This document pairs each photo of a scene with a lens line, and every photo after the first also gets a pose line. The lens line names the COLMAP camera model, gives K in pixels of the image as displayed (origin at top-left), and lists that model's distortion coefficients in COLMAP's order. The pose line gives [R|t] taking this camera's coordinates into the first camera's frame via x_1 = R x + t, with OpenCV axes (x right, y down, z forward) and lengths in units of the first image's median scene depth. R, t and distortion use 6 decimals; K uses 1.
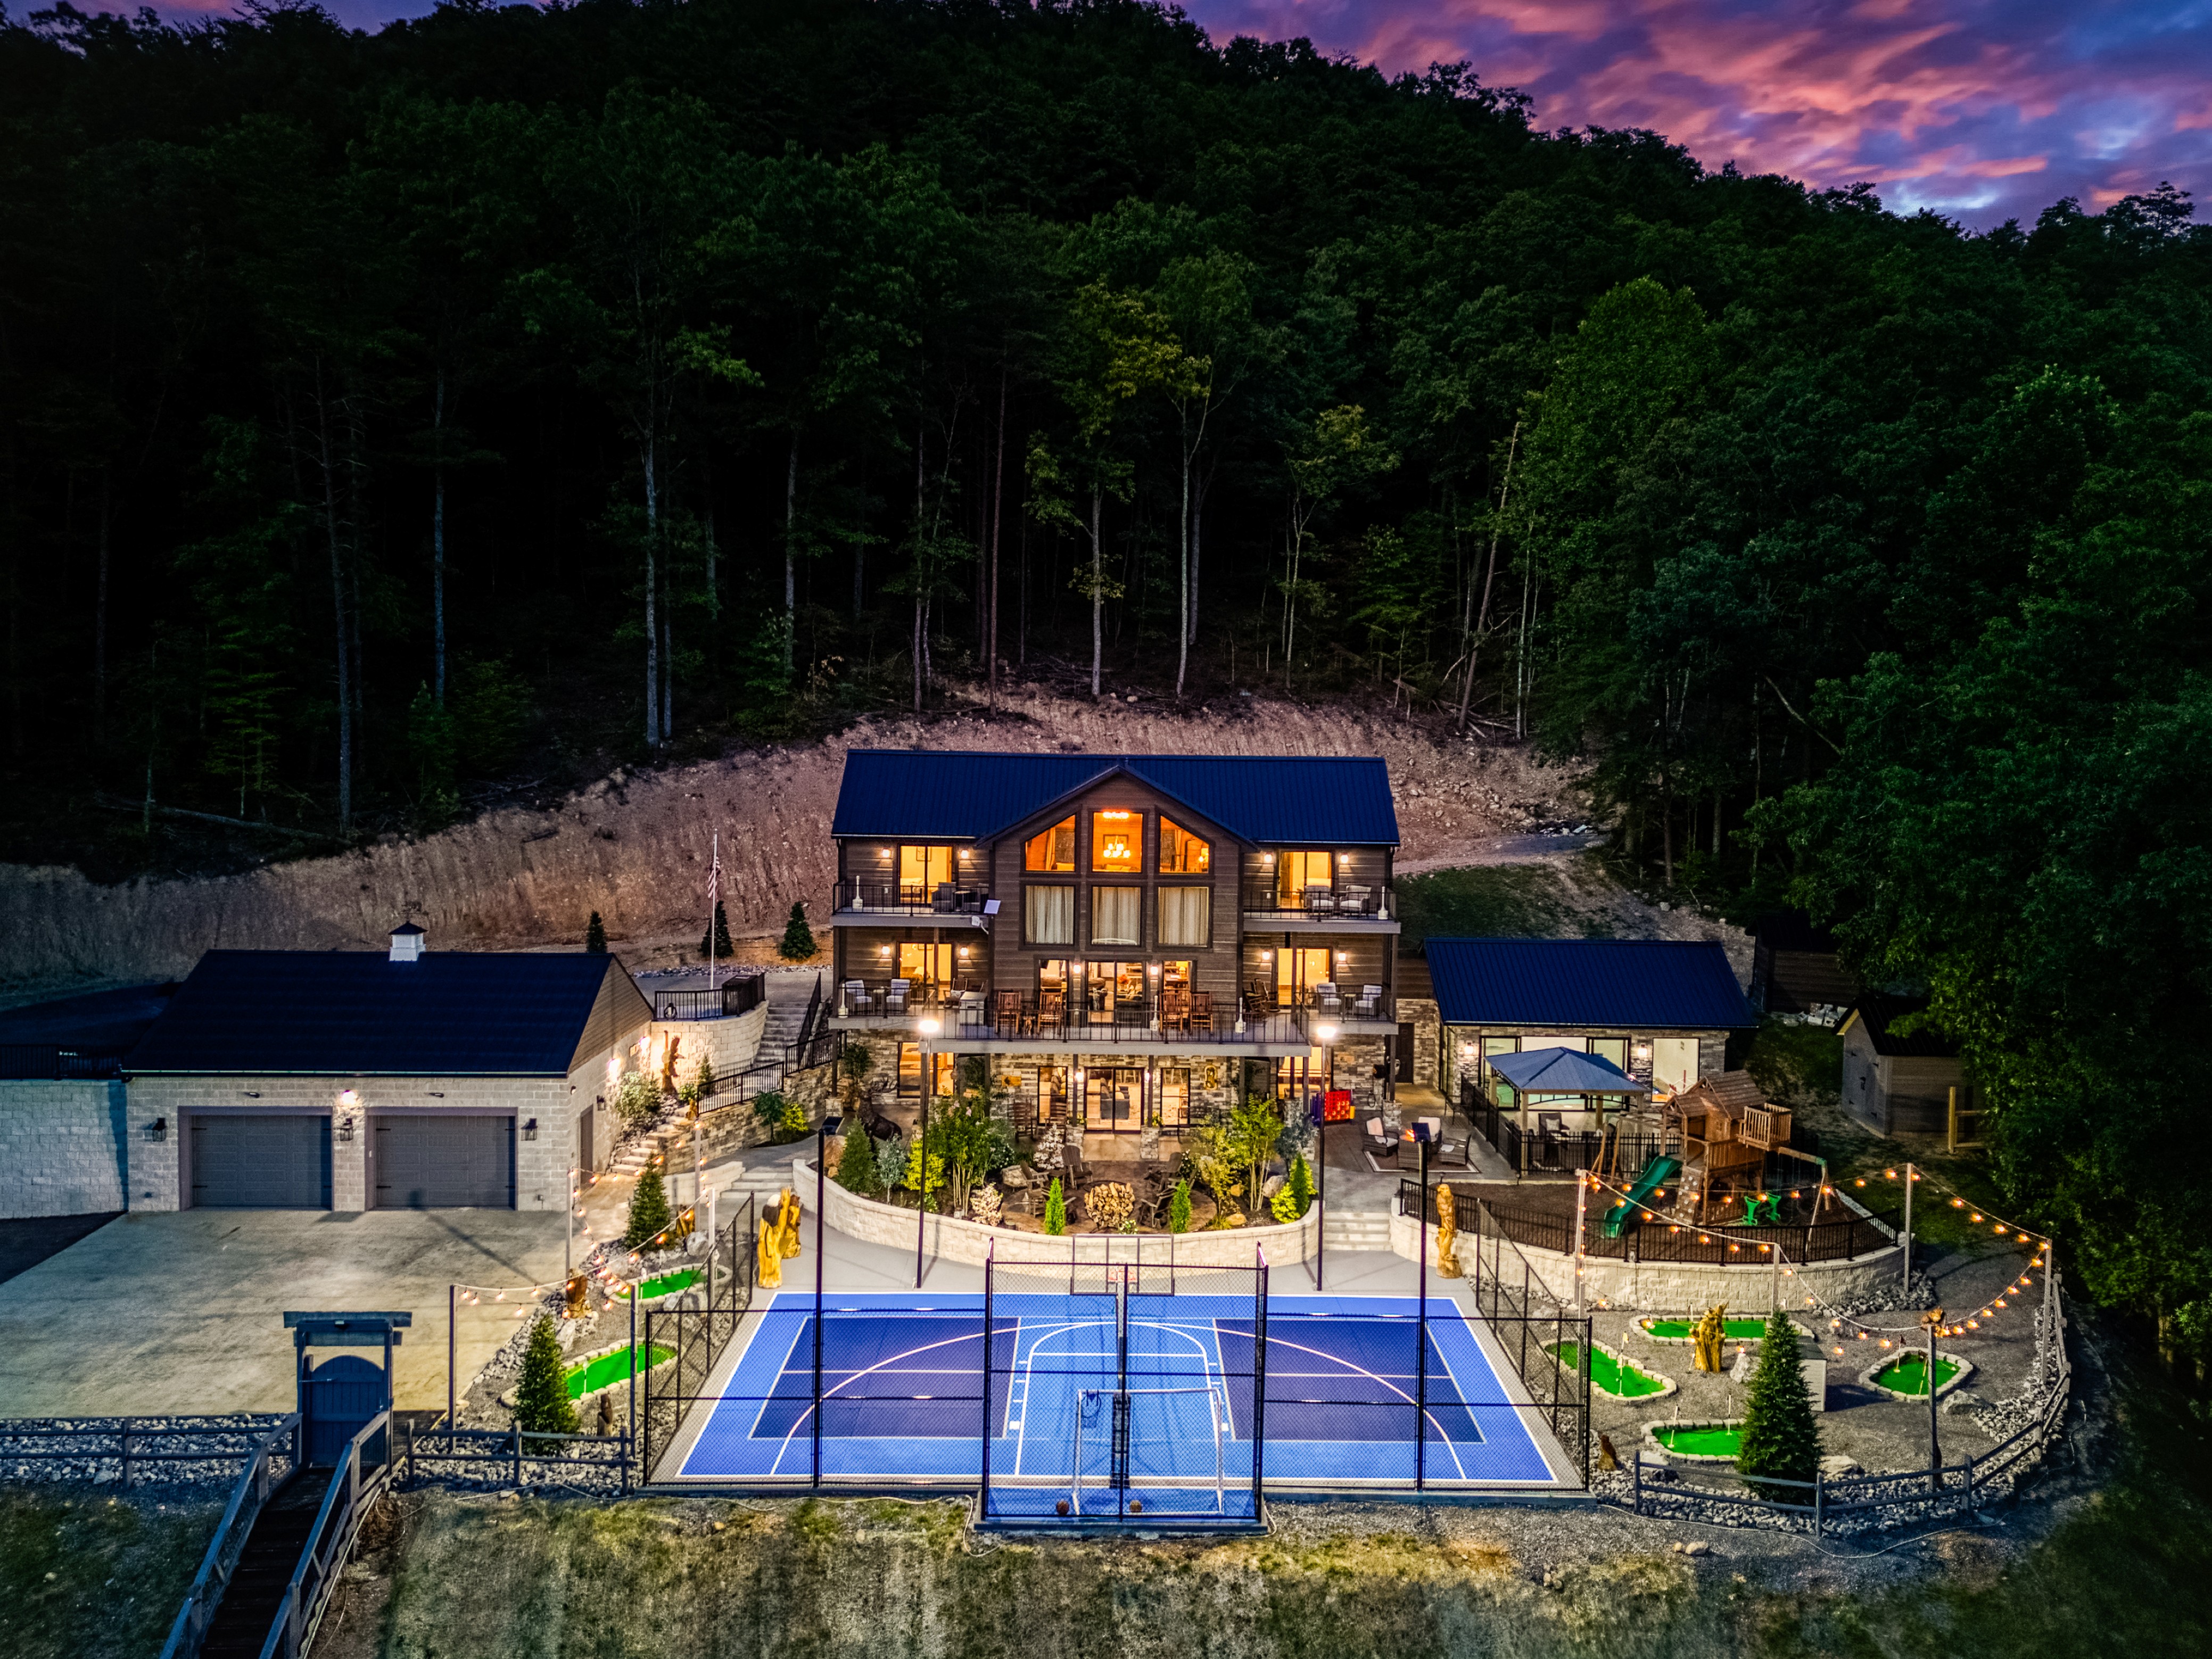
lens RADIAL K [[1633.6, 0, 1138.0], [0, 1633.6, 831.1], [0, 0, 1]] dist [0.164790, -0.360553]
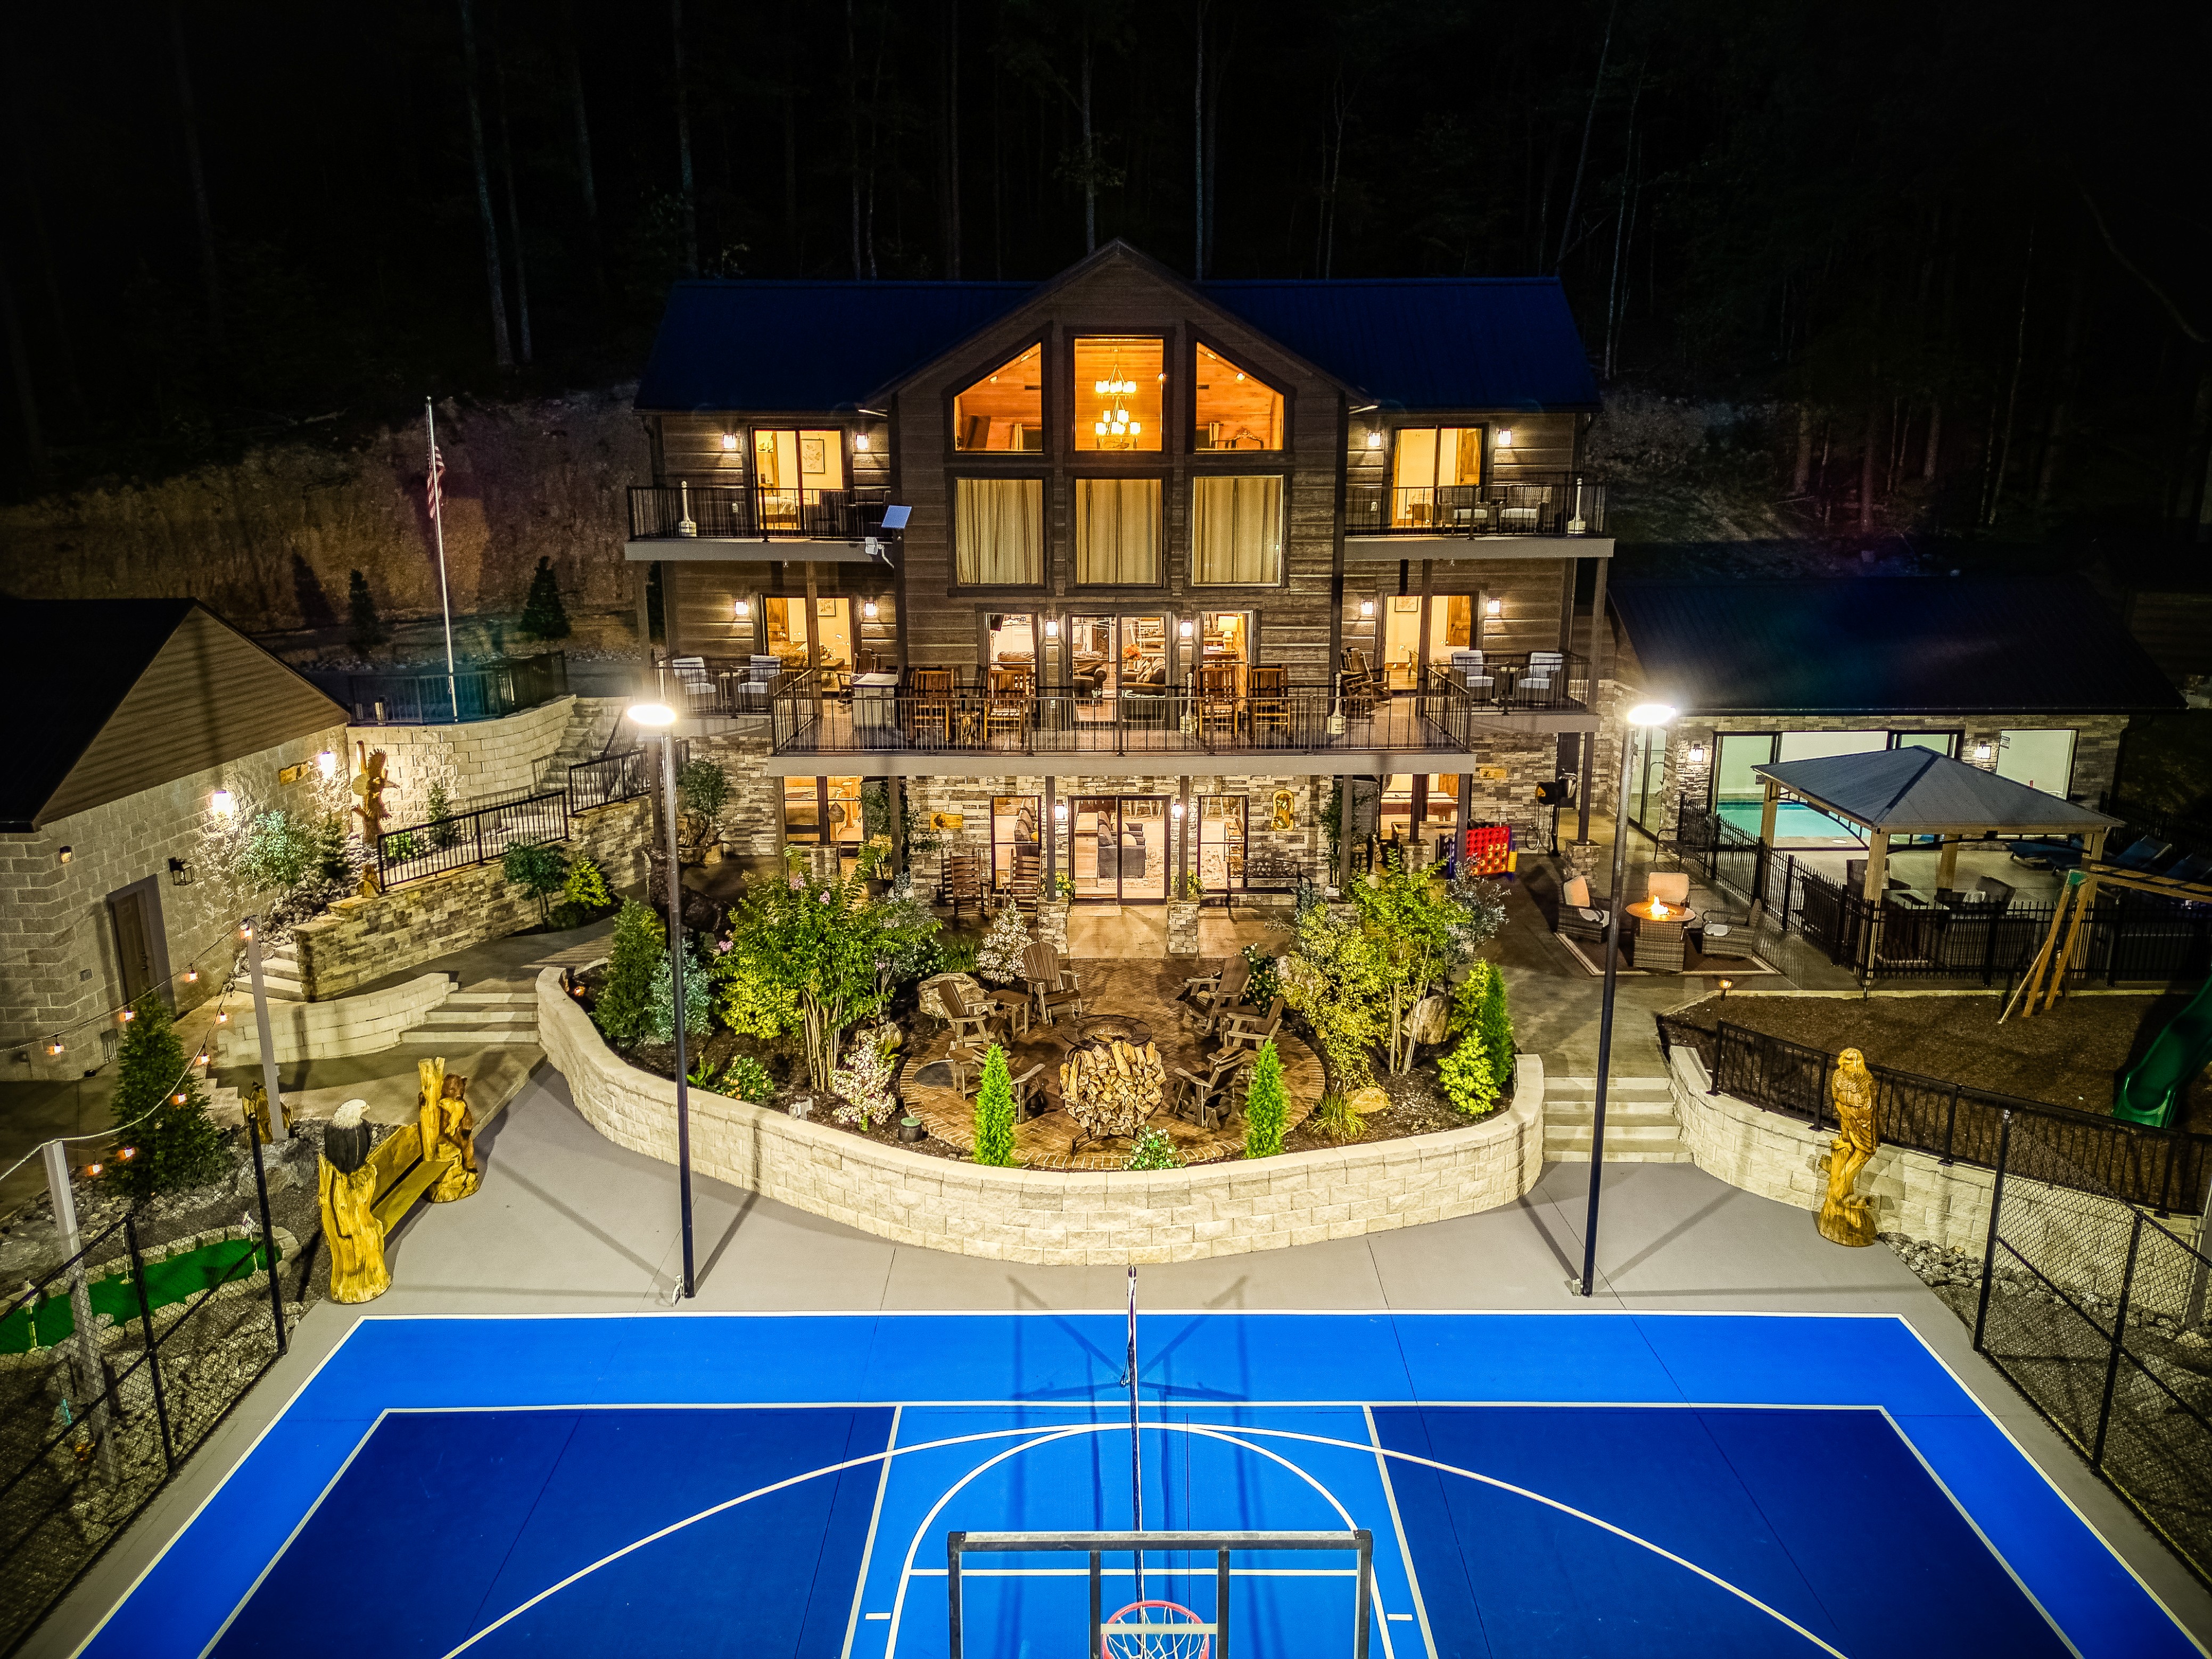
lens RADIAL K [[1525.8, 0, 1106.0], [0, 1525.8, 829.5], [0, 0, 1]] dist [0.078199, -0.074740]
pose [[0.999598, -0.013346, -0.025026, -0.005698], [0.017530, 0.984368, 0.175251, 0.060463], [0.022296, -0.175619, 0.984206, 0.463591]]
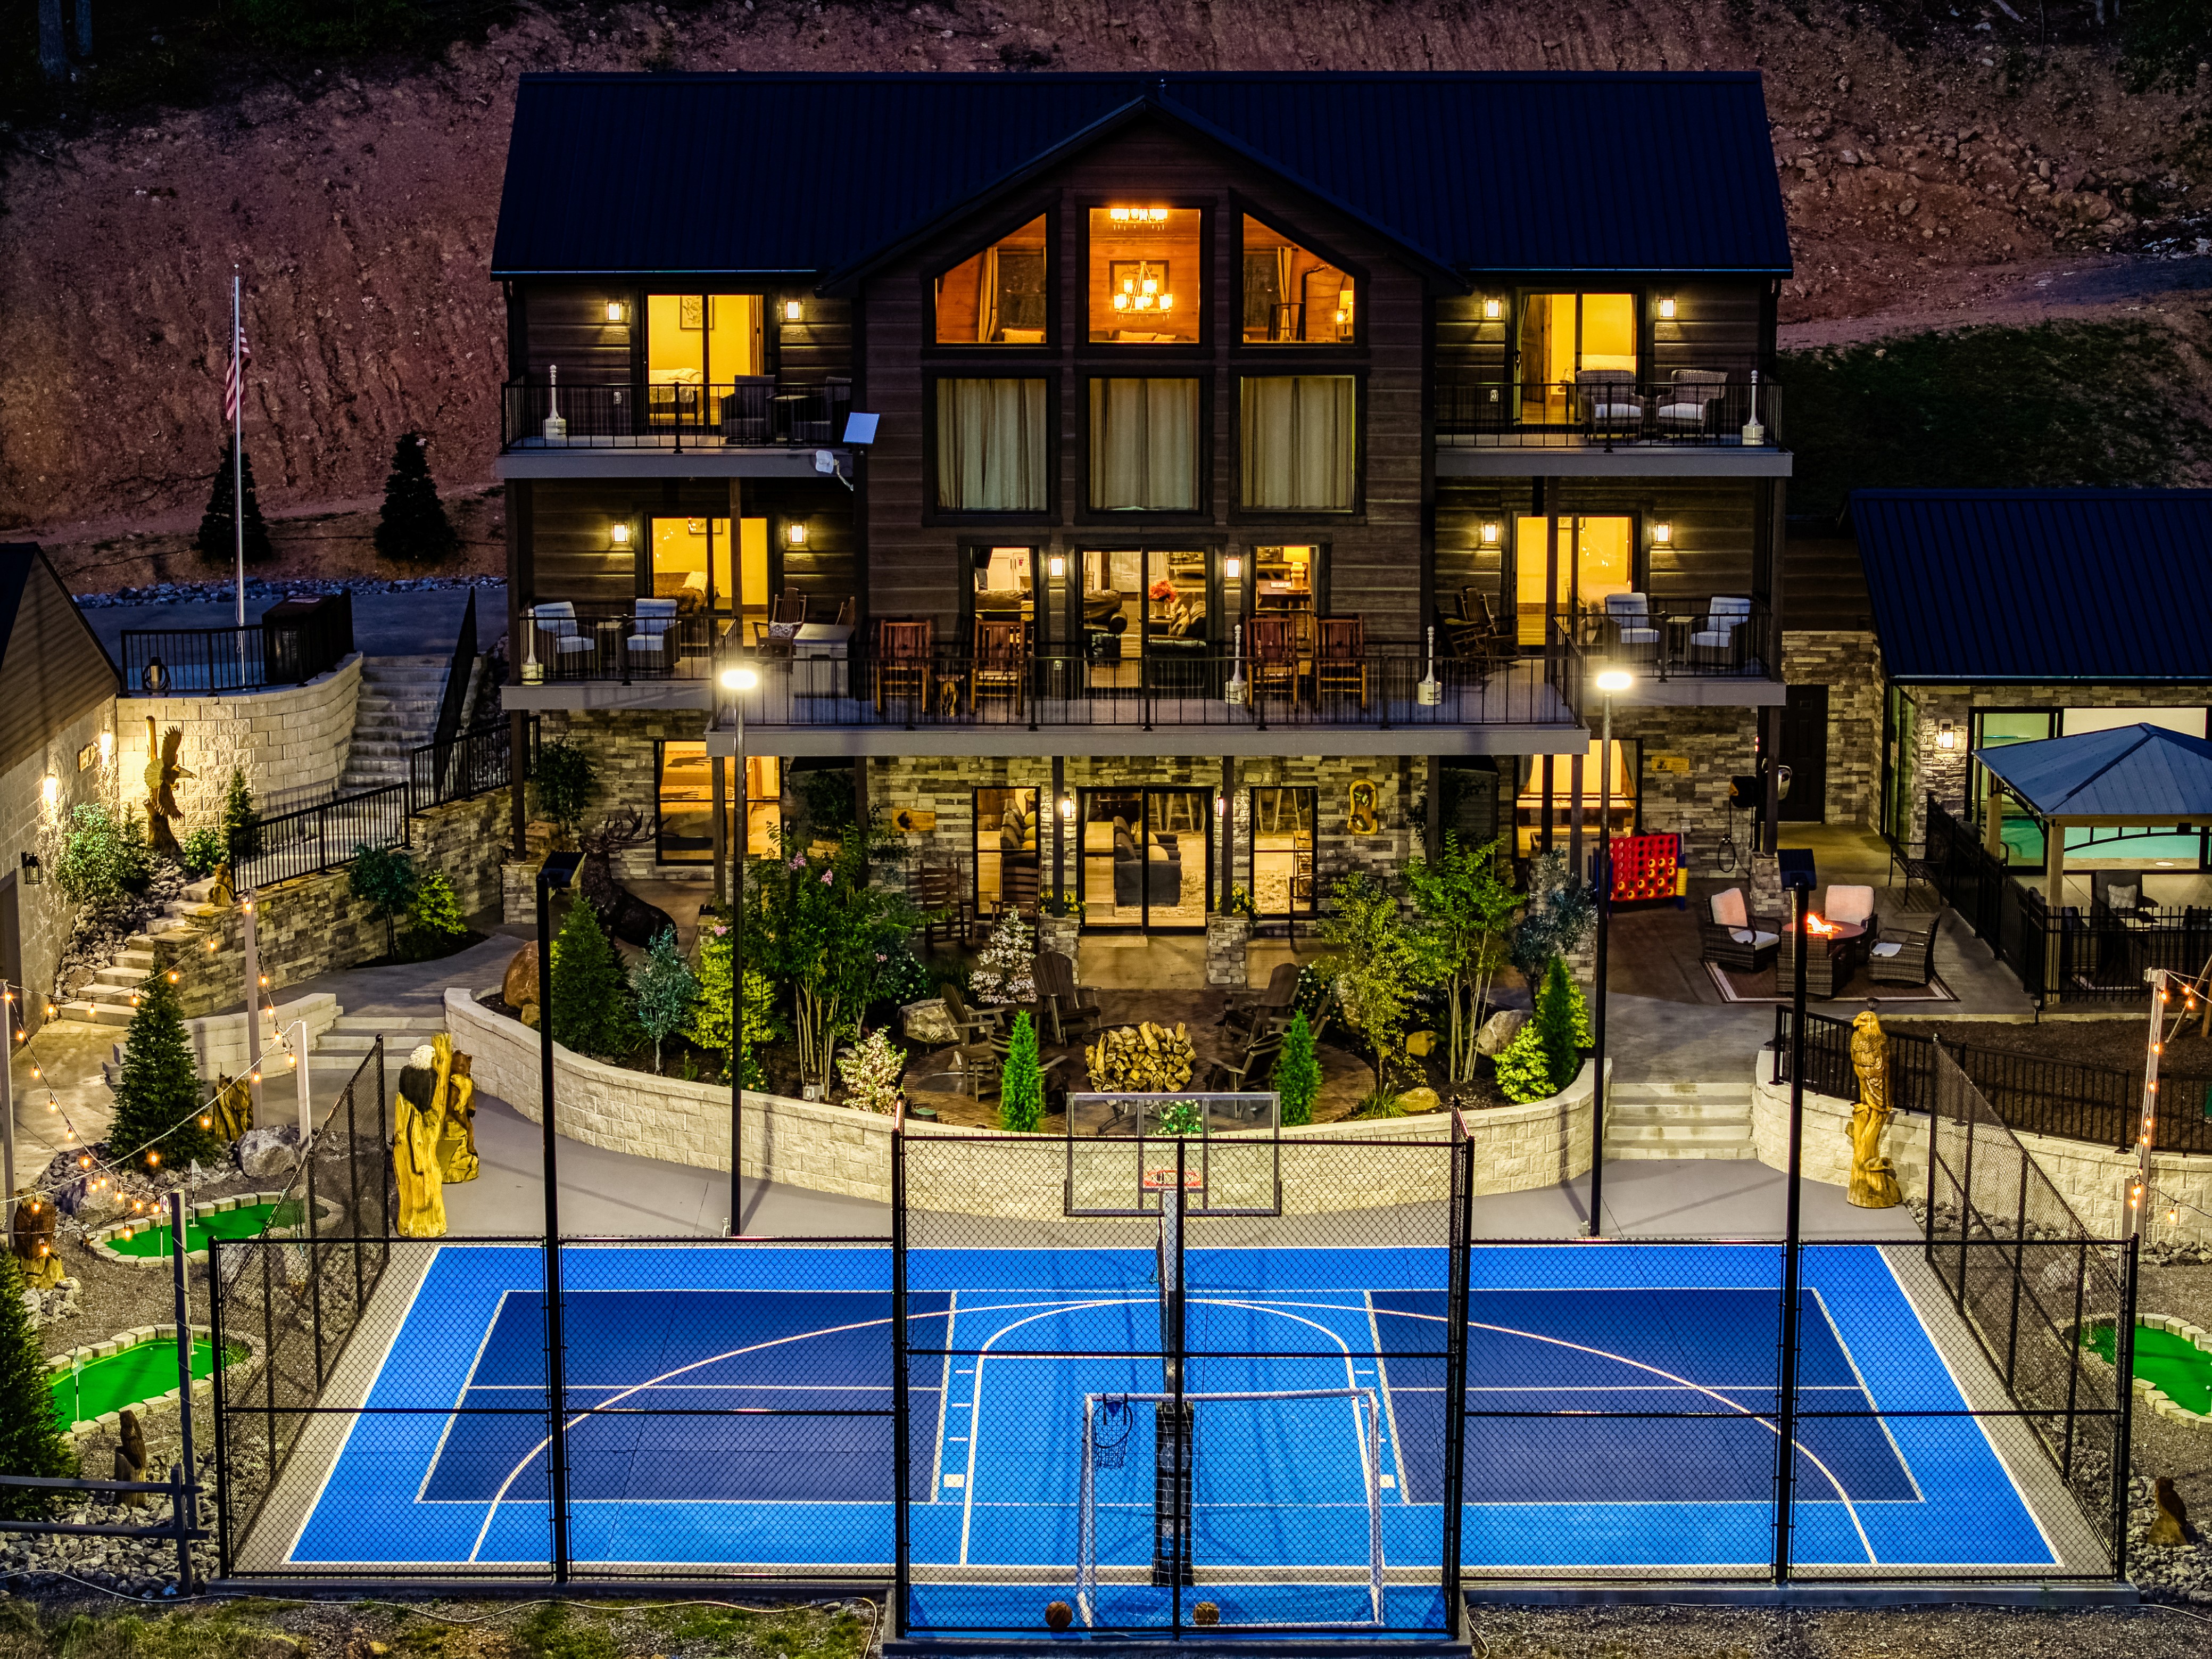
lens RADIAL K [[4060.4, 0, 1106.0], [0, 4060.4, 829.5], [0, 0, 1]] dist [-0.243077, 1.259508]
pose [[0.999663, -0.013246, -0.022318, -0.000670], [0.016199, 0.990327, 0.137803, 0.004407], [0.020277, -0.138118, 0.990208, -0.085905]]
